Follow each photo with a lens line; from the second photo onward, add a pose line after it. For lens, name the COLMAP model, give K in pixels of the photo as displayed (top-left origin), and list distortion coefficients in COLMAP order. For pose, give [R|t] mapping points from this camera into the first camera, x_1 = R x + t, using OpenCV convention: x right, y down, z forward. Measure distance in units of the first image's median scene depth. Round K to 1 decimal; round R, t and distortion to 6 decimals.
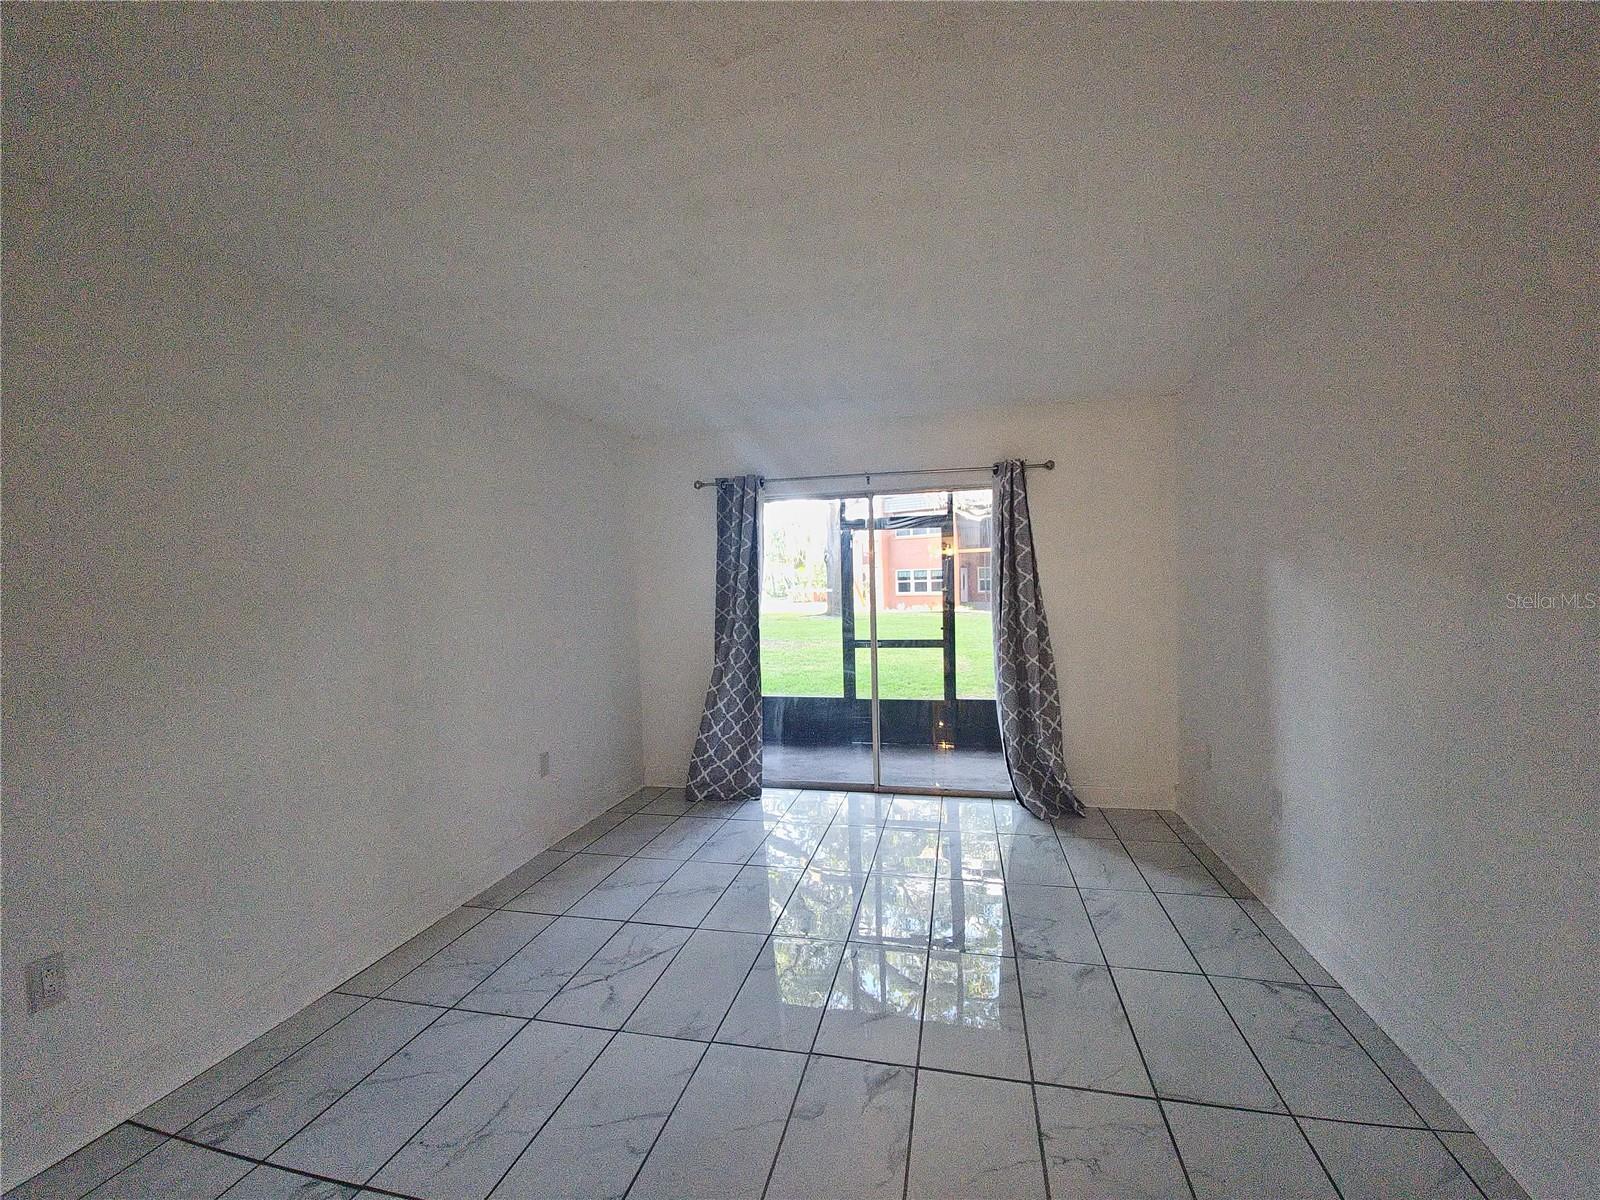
lens RADIAL K [[651.9, 0, 816.0], [0, 651.9, 595.0], [0, 0, 1]] dist [-0.000943, -0.000453]
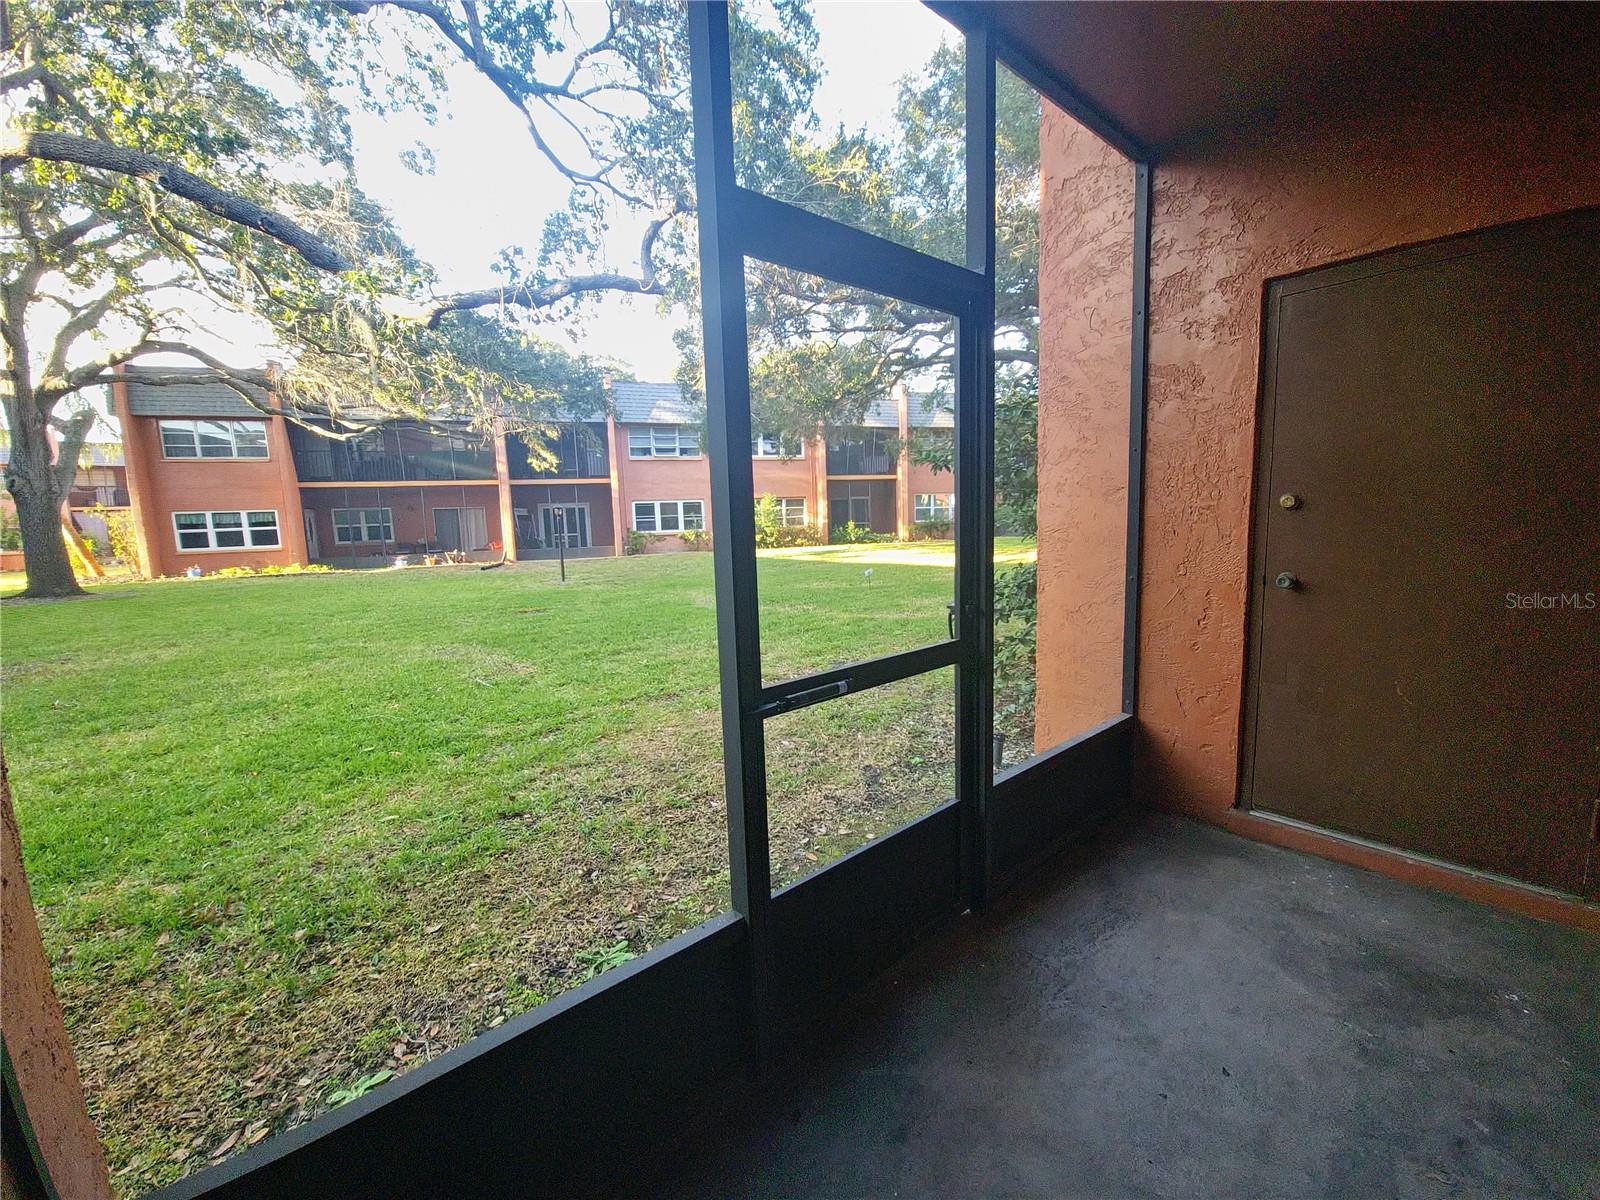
lens RADIAL K [[651.9, 0, 816.0], [0, 651.9, 595.0], [0, 0, 1]] dist [-0.000943, -0.000453]
pose [[0.583647, -0.088922, 0.807124, -0.027142], [0.028238, 0.995607, 0.089269, 0.001545], [-0.811517, -0.029310, 0.583594, 0.158249]]
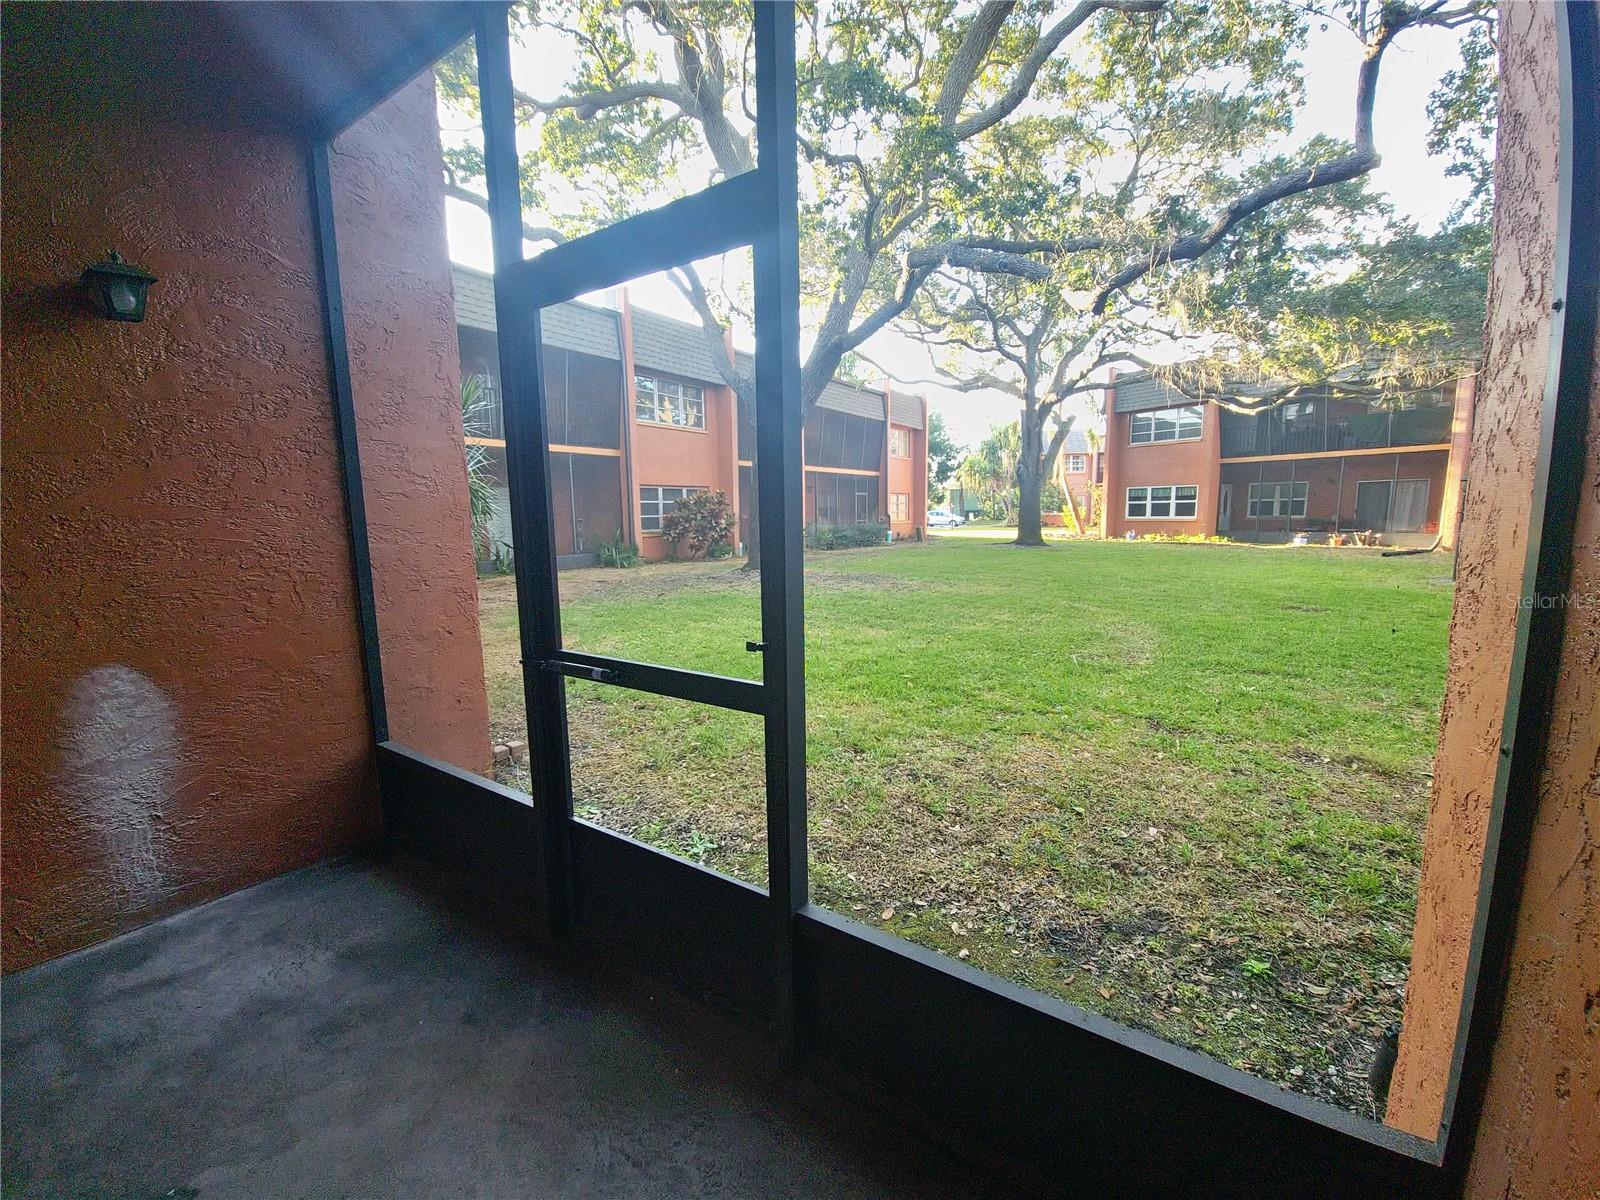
lens RADIAL K [[651.9, 0, 816.0], [0, 651.9, 595.0], [0, 0, 1]] dist [-0.000943, -0.000453]
pose [[0.935652, 0.063612, -0.347143, 0.056967], [-0.020889, 0.991879, 0.125454, -0.000739], [0.352305, -0.110130, 0.929383, 0.140823]]
